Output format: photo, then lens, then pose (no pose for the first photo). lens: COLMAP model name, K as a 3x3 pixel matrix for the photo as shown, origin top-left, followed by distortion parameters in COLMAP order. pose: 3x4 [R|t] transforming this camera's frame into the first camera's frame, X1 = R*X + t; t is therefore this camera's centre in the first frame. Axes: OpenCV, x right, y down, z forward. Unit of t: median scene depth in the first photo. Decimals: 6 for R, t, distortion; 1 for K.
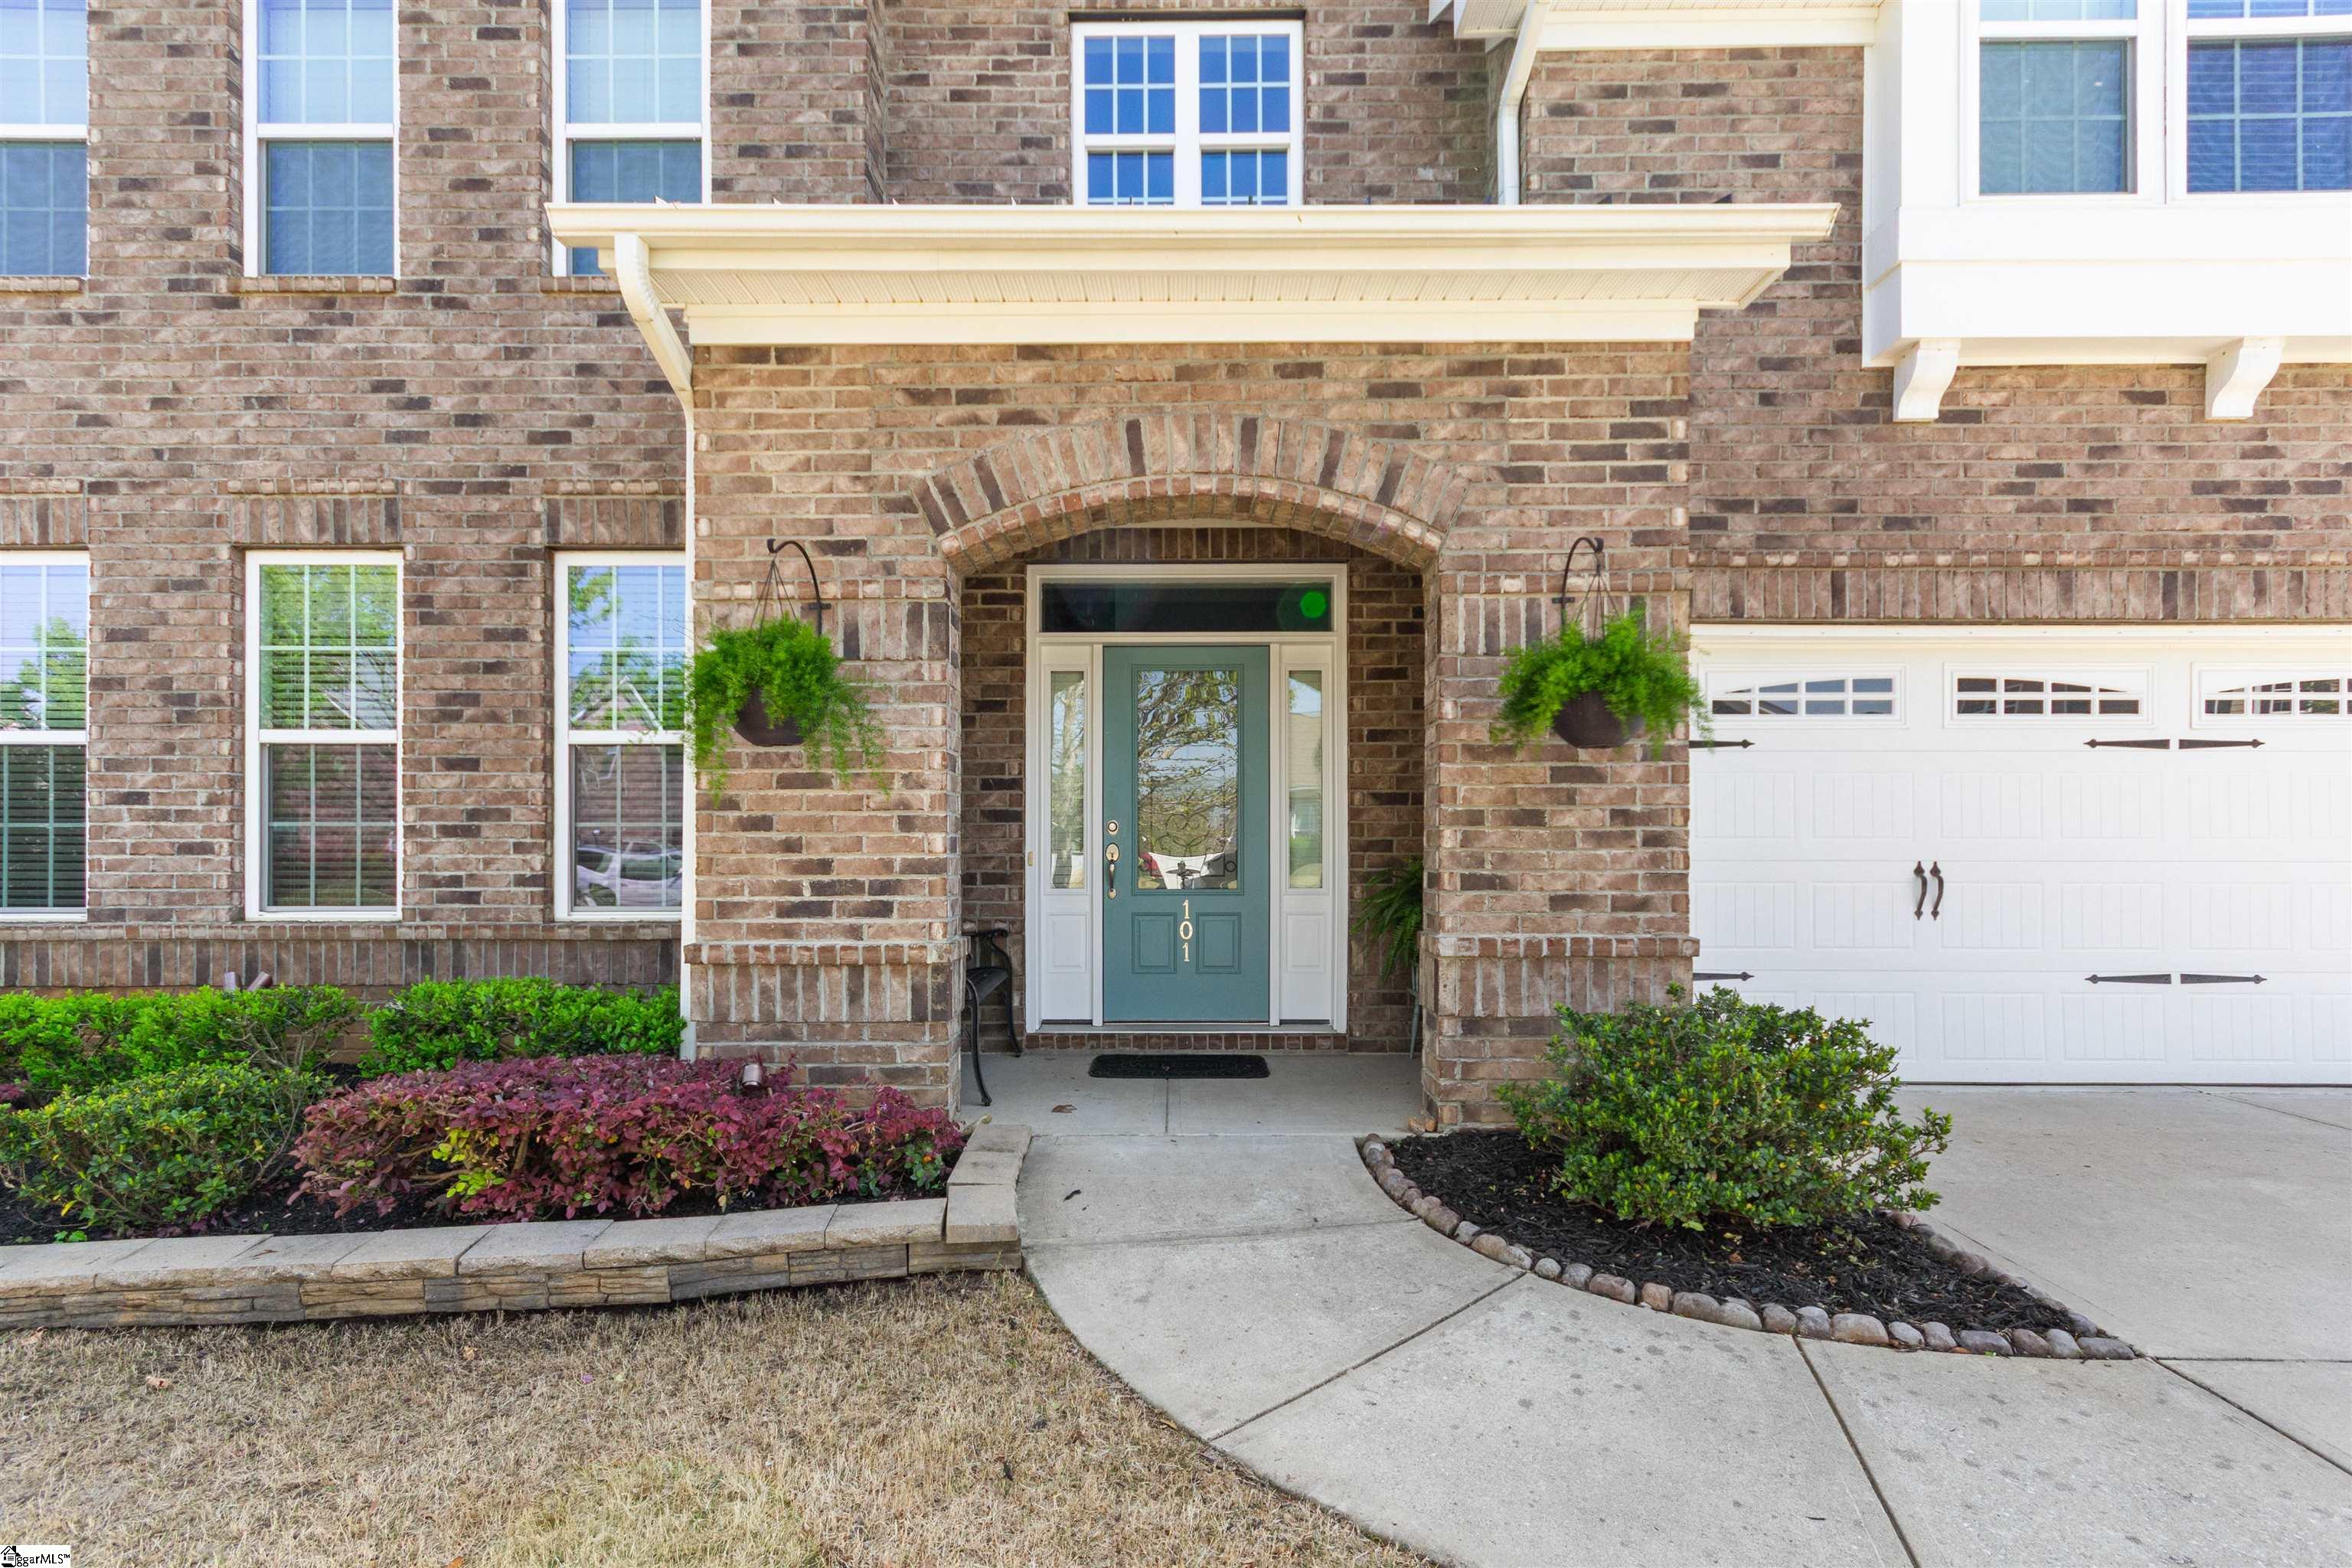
lens RADIAL K [[1095.7, 0, 1169.8], [0, 1095.7, 855.1], [0, 0, 1]] dist [0.004986, 0.000030]
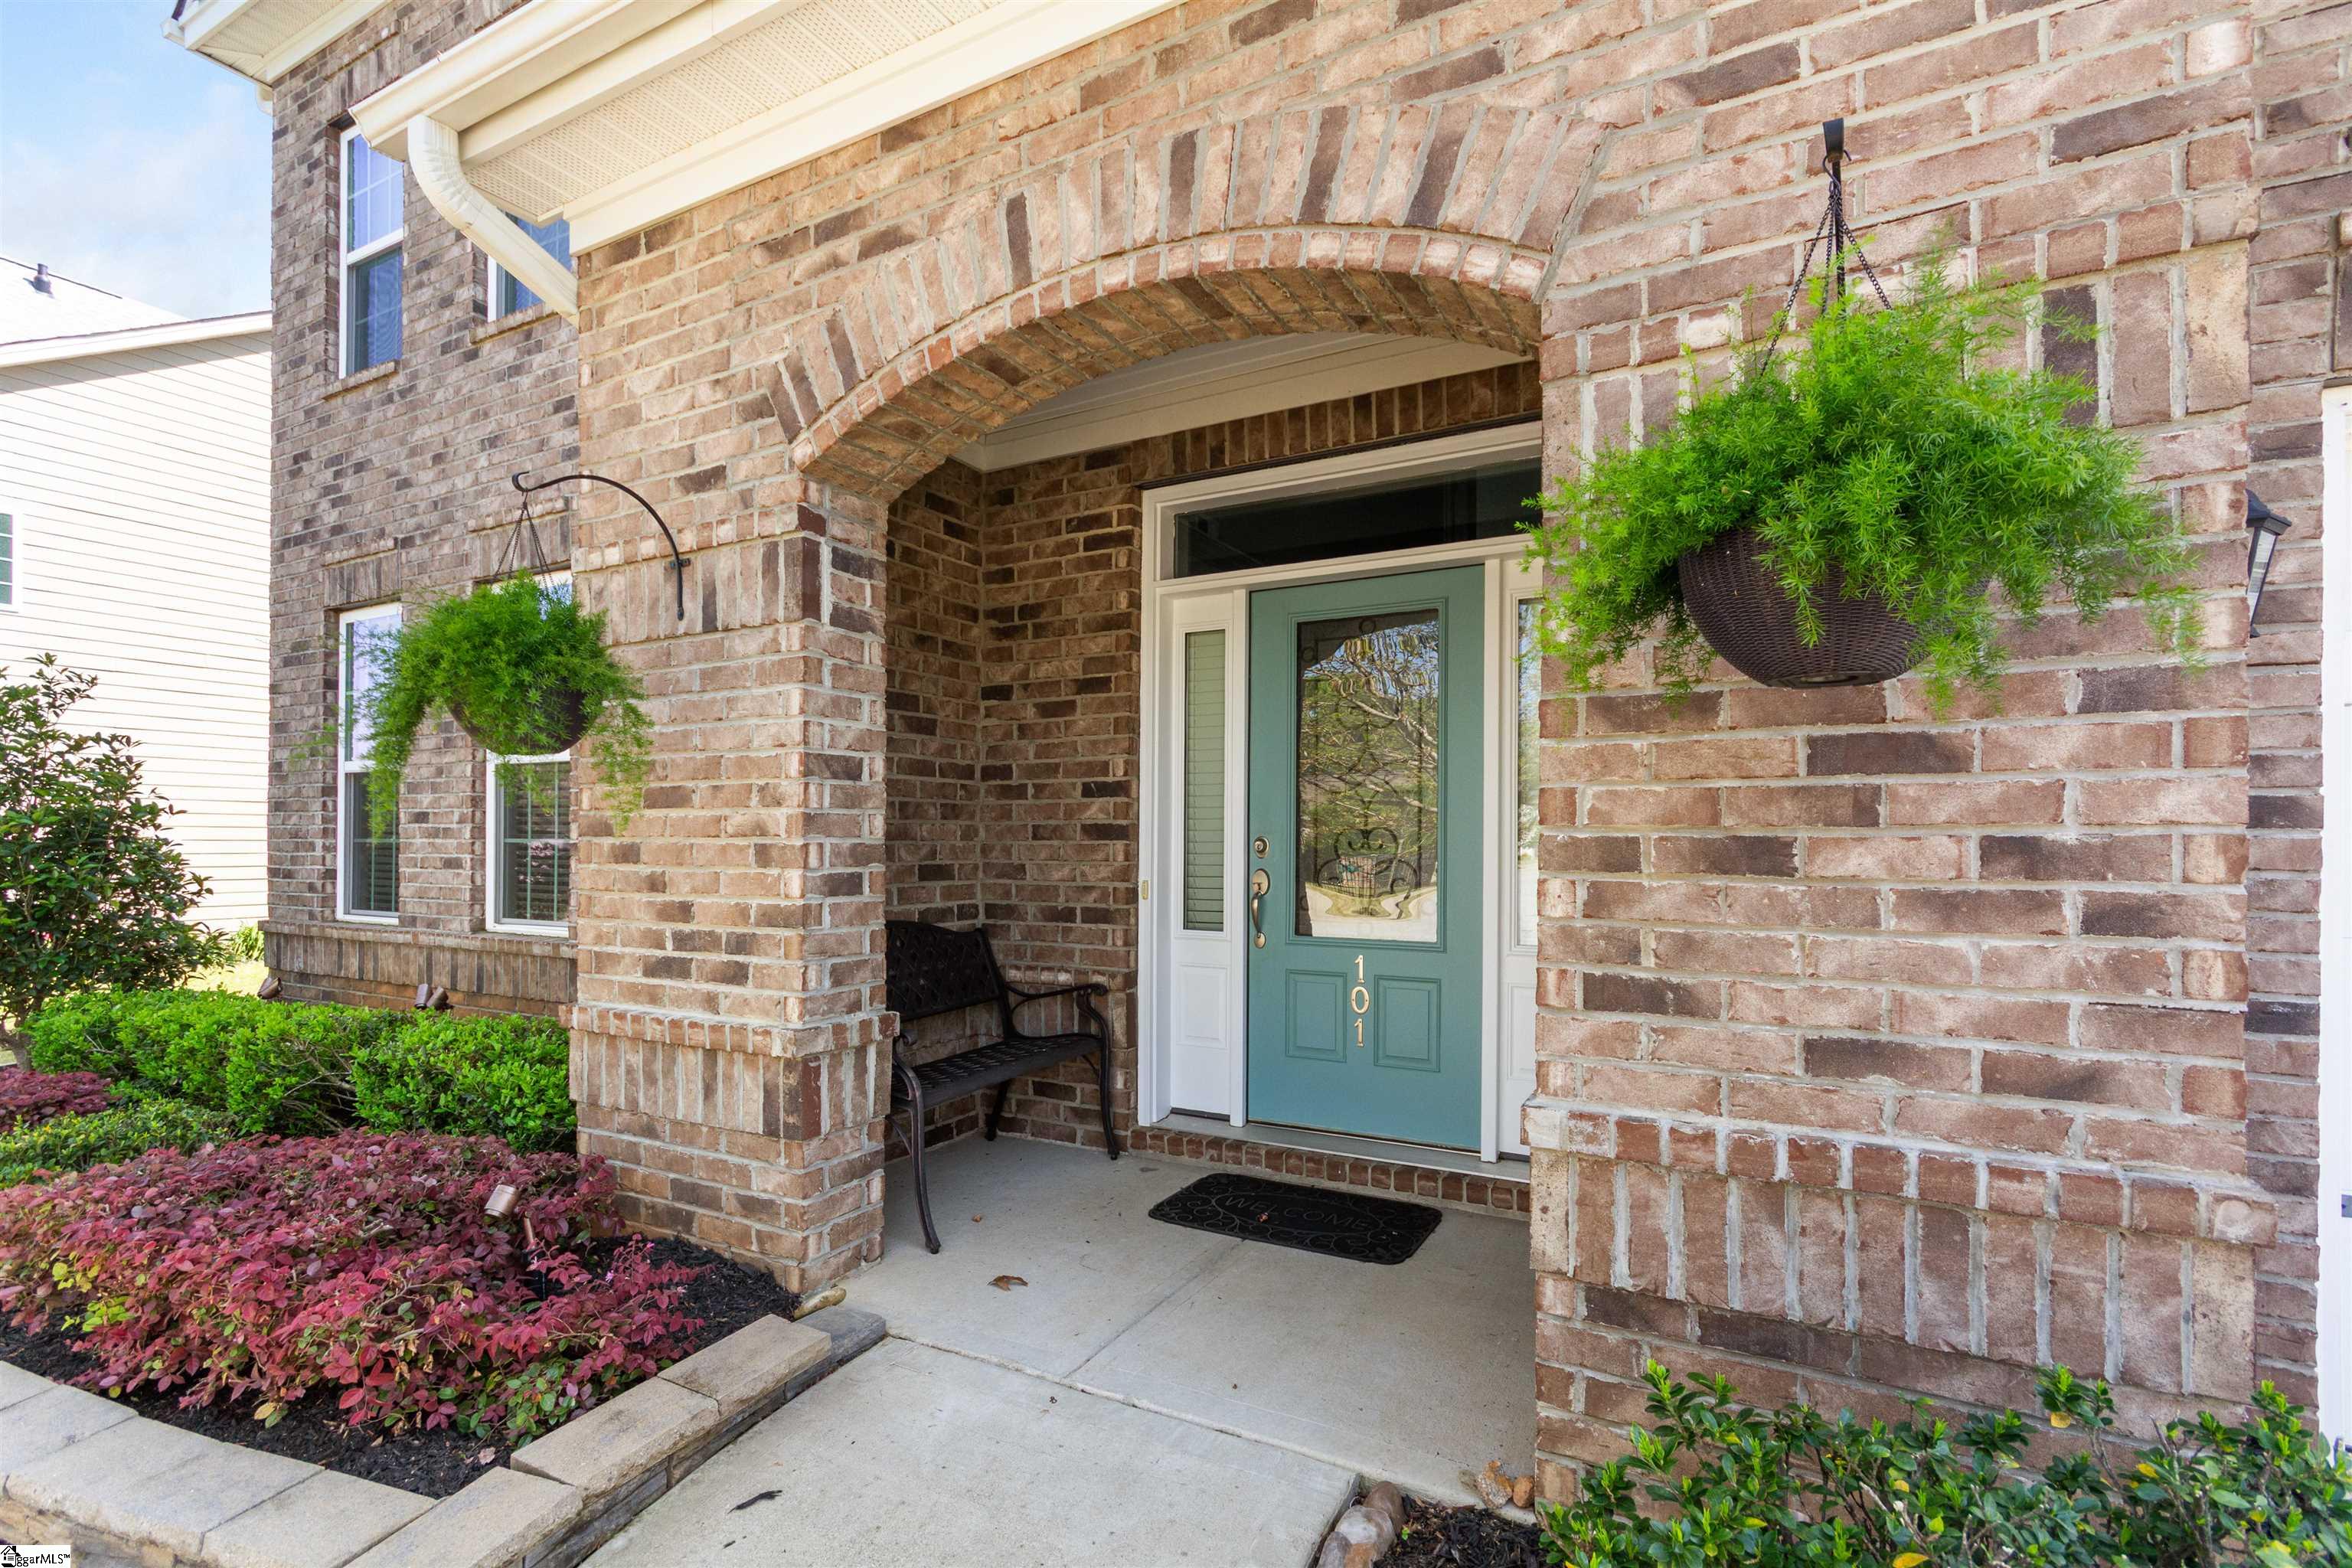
lens RADIAL K [[1095.0, 0, 1164.8], [0, 1095.0, 845.6], [0, 0, 1]] dist [0.008669, -0.000576]
pose [[0.879427, 0.005149, -0.476006, 0.327721], [-0.005500, 0.999985, 0.000655, -0.036914], [0.476002, 0.002042, 0.879442, 0.498619]]
